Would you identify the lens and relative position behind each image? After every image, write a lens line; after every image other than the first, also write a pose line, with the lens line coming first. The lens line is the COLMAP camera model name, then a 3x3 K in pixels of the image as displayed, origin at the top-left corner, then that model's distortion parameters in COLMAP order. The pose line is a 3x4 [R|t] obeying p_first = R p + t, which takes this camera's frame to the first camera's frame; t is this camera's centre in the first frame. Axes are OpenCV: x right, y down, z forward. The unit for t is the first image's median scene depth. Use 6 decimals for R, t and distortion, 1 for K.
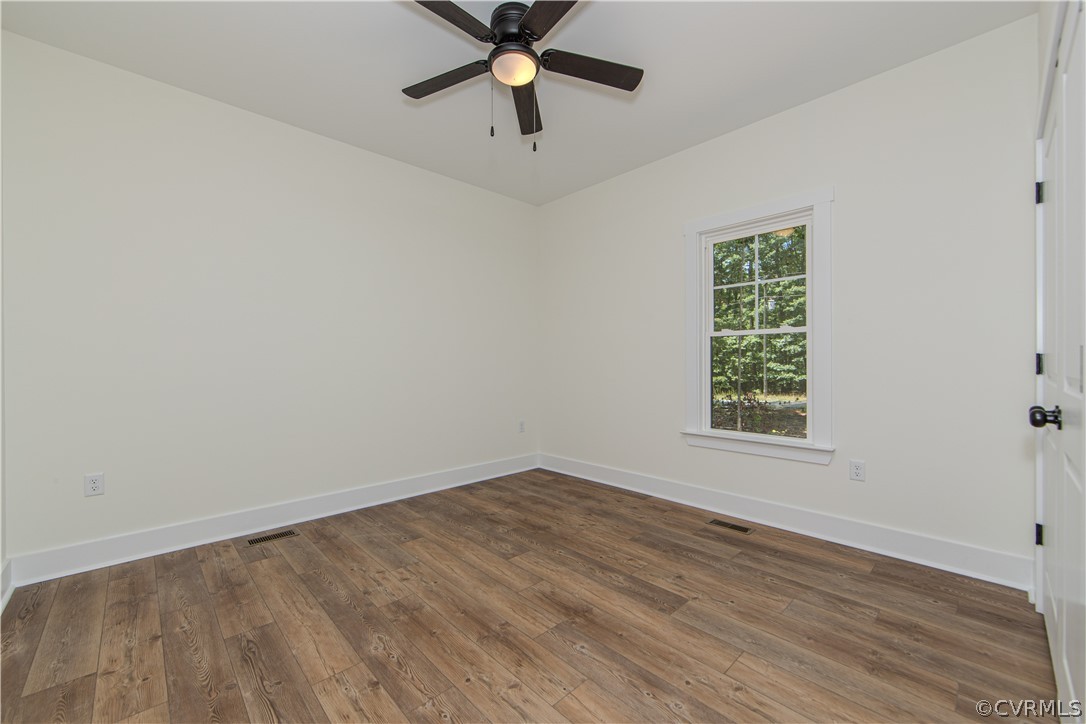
lens RADIAL K [[426.4, 0, 539.2], [0, 426.4, 361.7], [0, 0, 1]] dist [-0.003842, -0.000488]
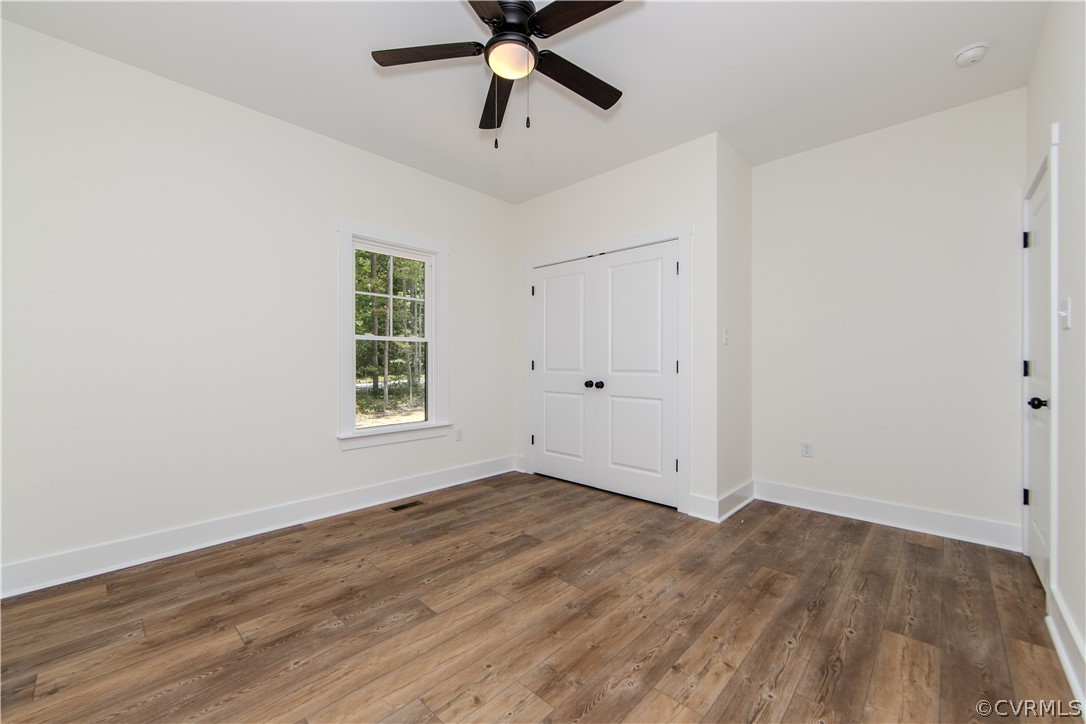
lens RADIAL K [[426.4, 0, 532.1], [0, 426.4, 365.8], [0, 0, 1]] dist [-0.003842, -0.000488]
pose [[-0.039641, -0.005757, 0.999197, -0.853223], [-0.002407, 0.999981, 0.005666, -0.003635], [-0.999211, -0.002181, -0.039654, 0.835080]]
